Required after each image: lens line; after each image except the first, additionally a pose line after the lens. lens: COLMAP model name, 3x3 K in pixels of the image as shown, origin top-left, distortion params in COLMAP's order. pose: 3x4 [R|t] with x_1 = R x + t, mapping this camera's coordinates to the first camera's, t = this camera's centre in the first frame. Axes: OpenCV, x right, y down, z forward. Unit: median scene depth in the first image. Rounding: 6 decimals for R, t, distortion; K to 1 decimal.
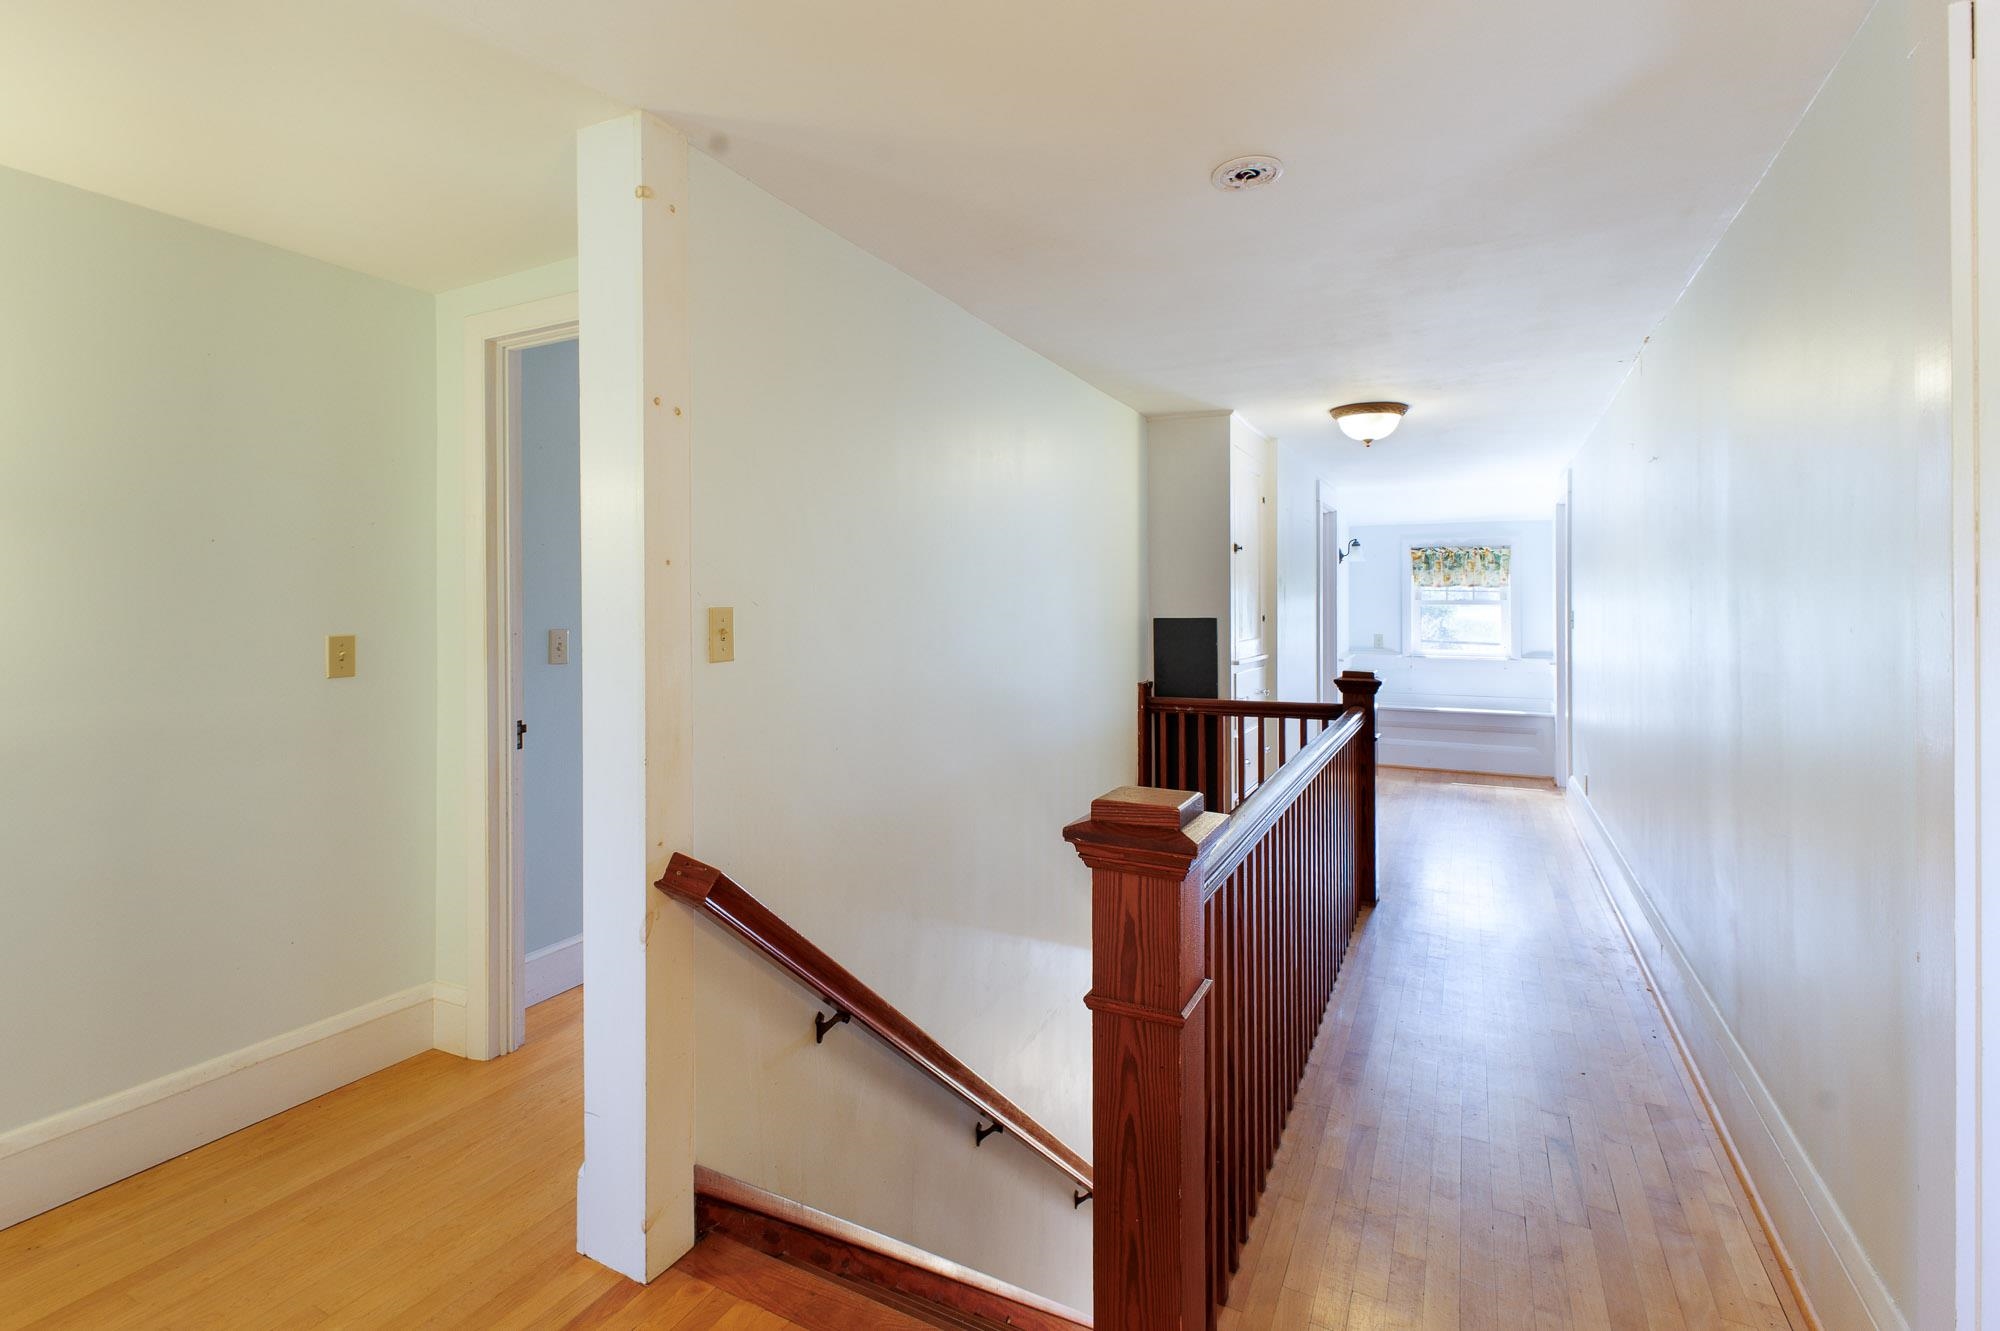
lens RADIAL K [[907.7, 0, 990.5], [0, 907.7, 594.2], [0, 0, 1]] dist [0.001559, -0.000067]
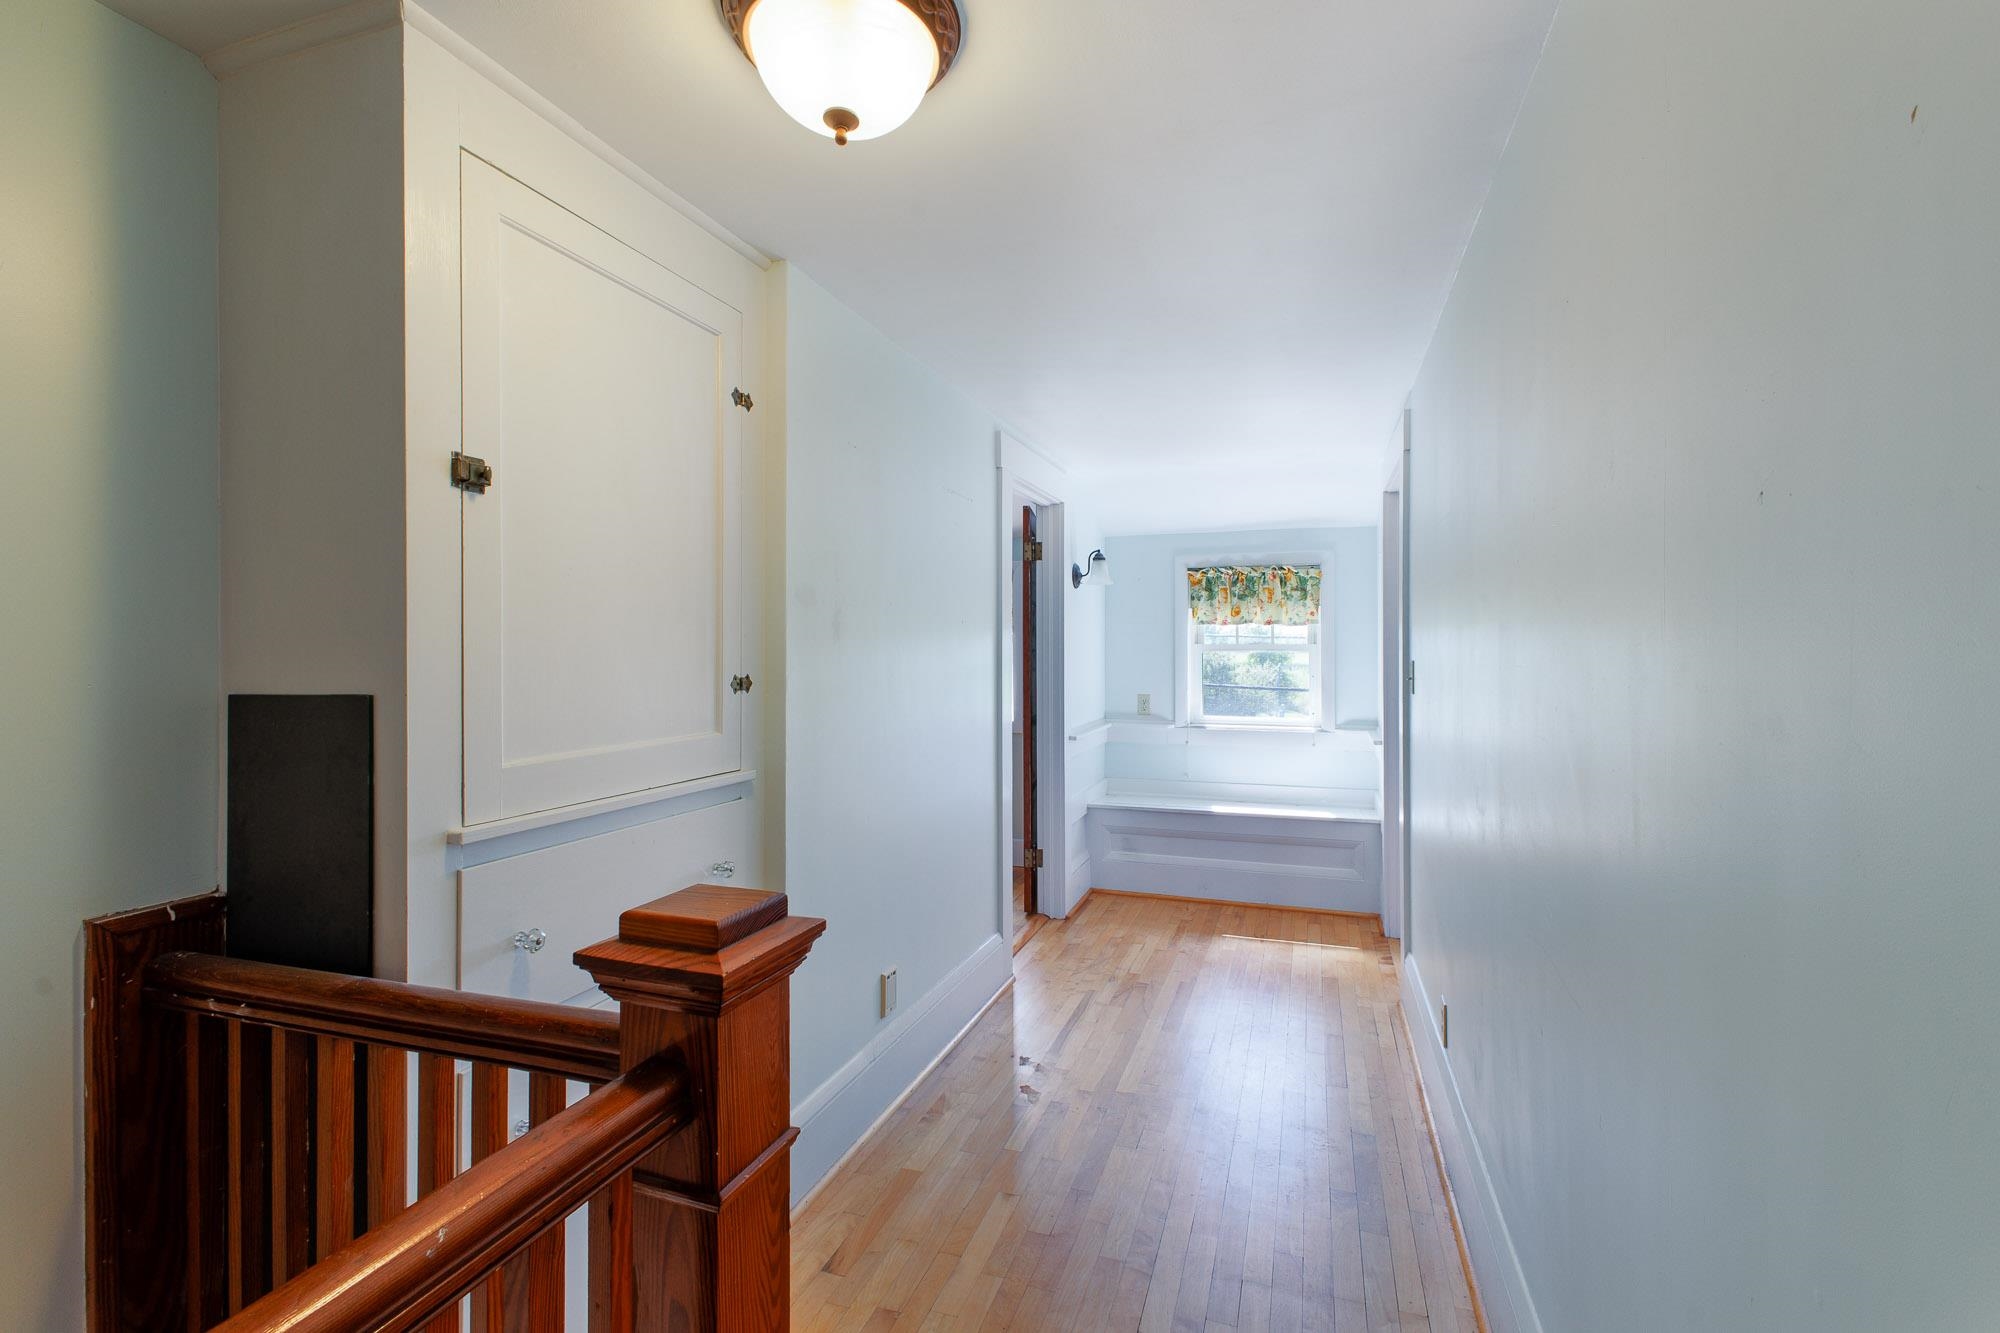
lens RADIAL K [[884.2, 0, 1010.3], [0, 884.2, 645.5], [0, 0, 1]] dist [0.005620, -0.000082]
pose [[0.986419, 0.000269, 0.164246, 0.230087], [-0.001003, 0.999990, 0.004385, 0.004840], [-0.164244, -0.004490, 0.986410, 0.377398]]
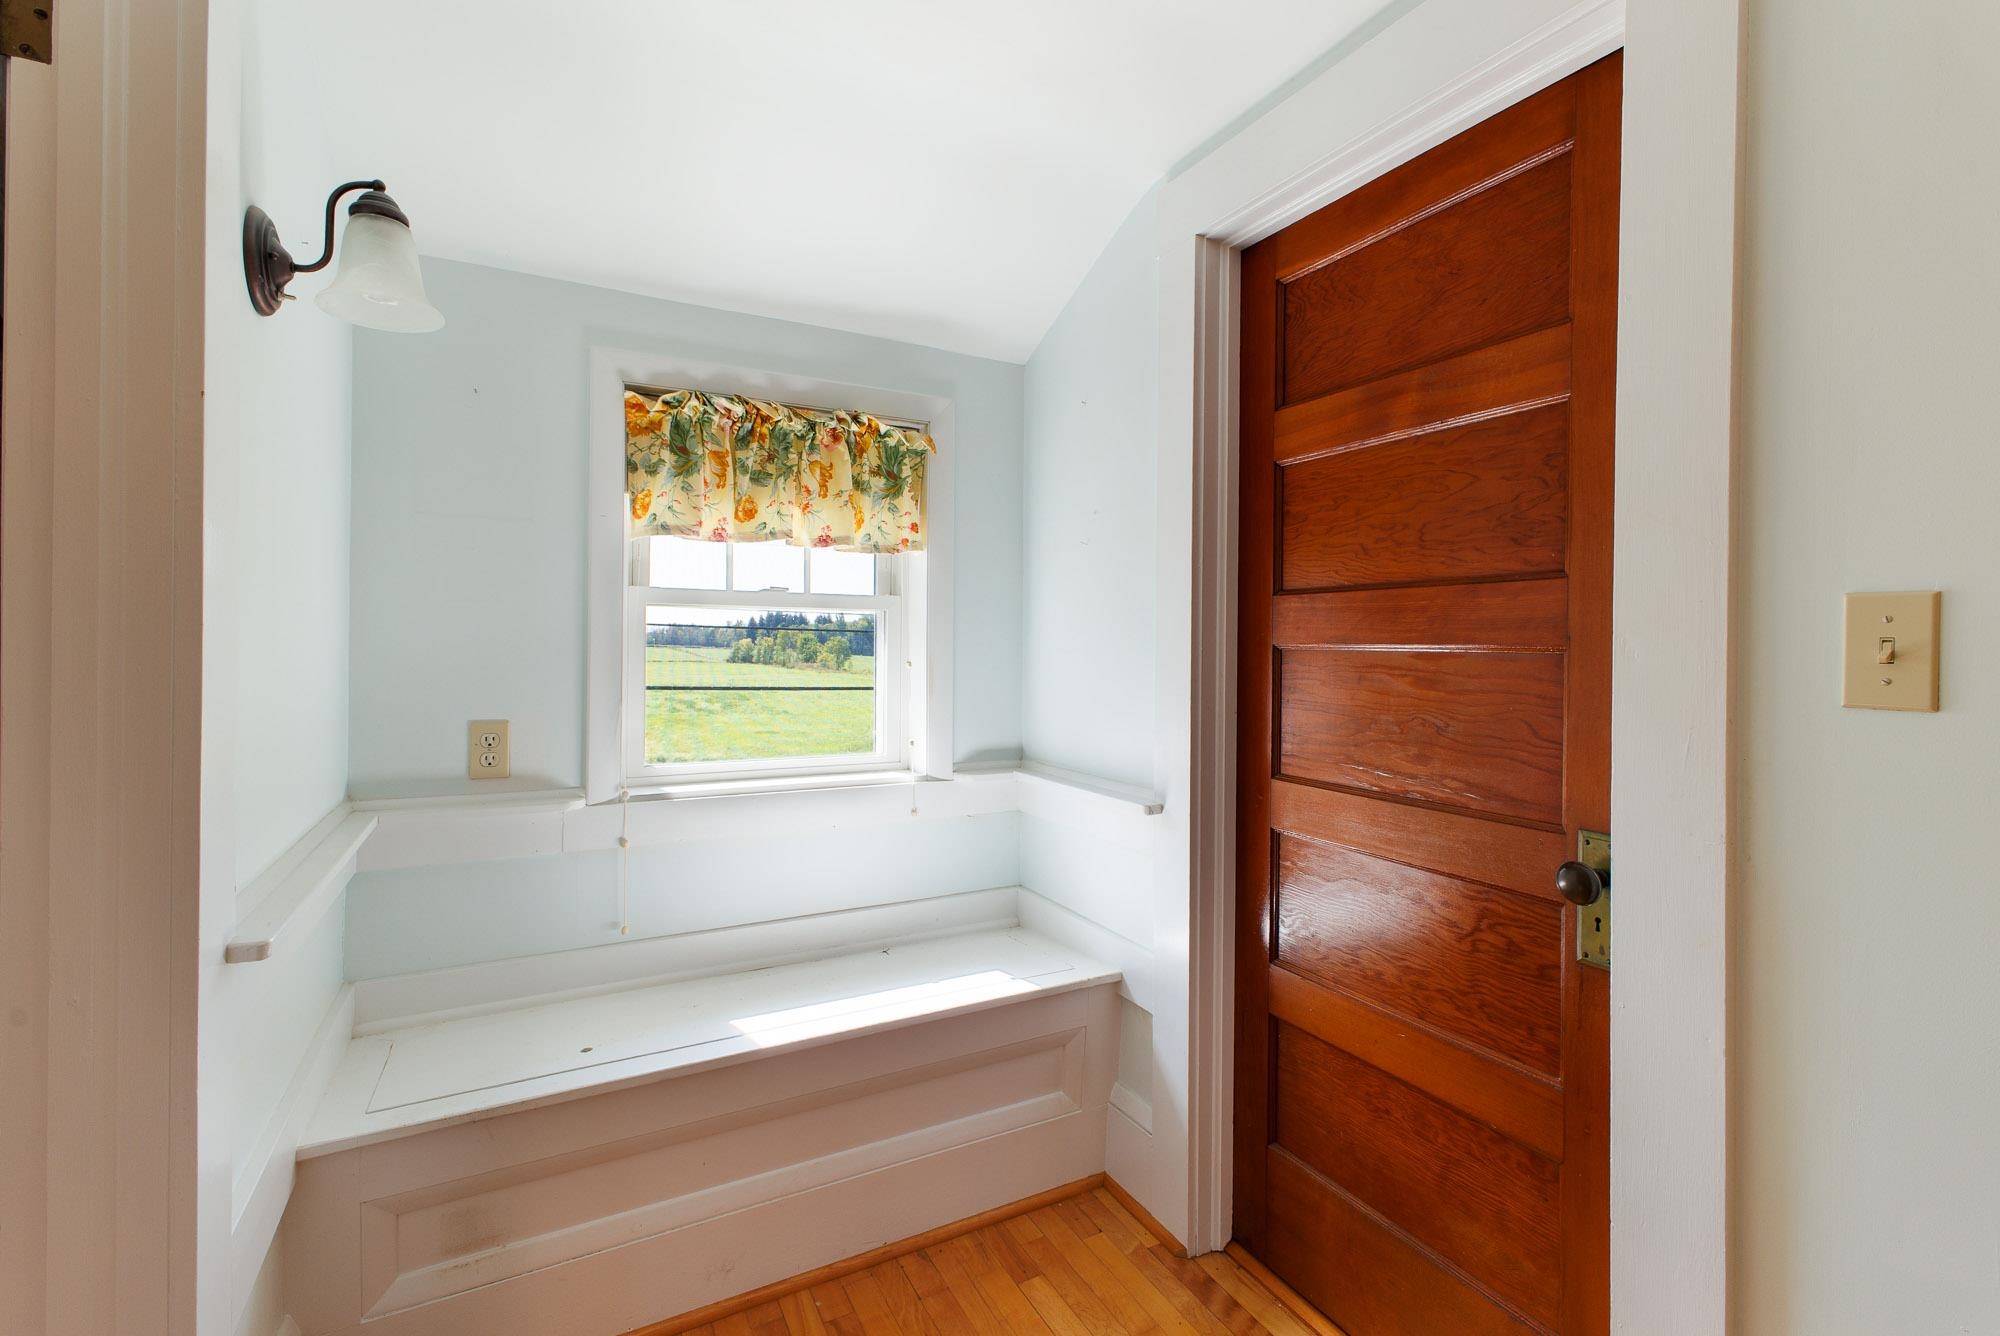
lens RADIAL K [[895.6, 0, 997.7], [0, 895.6, 643.4], [0, 0, 1]] dist [0.003129, 0.000056]
pose [[0.564632, 0.003838, 0.825334, 0.322246], [-0.012828, 0.999909, 0.004126, 0.021918], [-0.825243, -0.012917, 0.564629, 0.791372]]
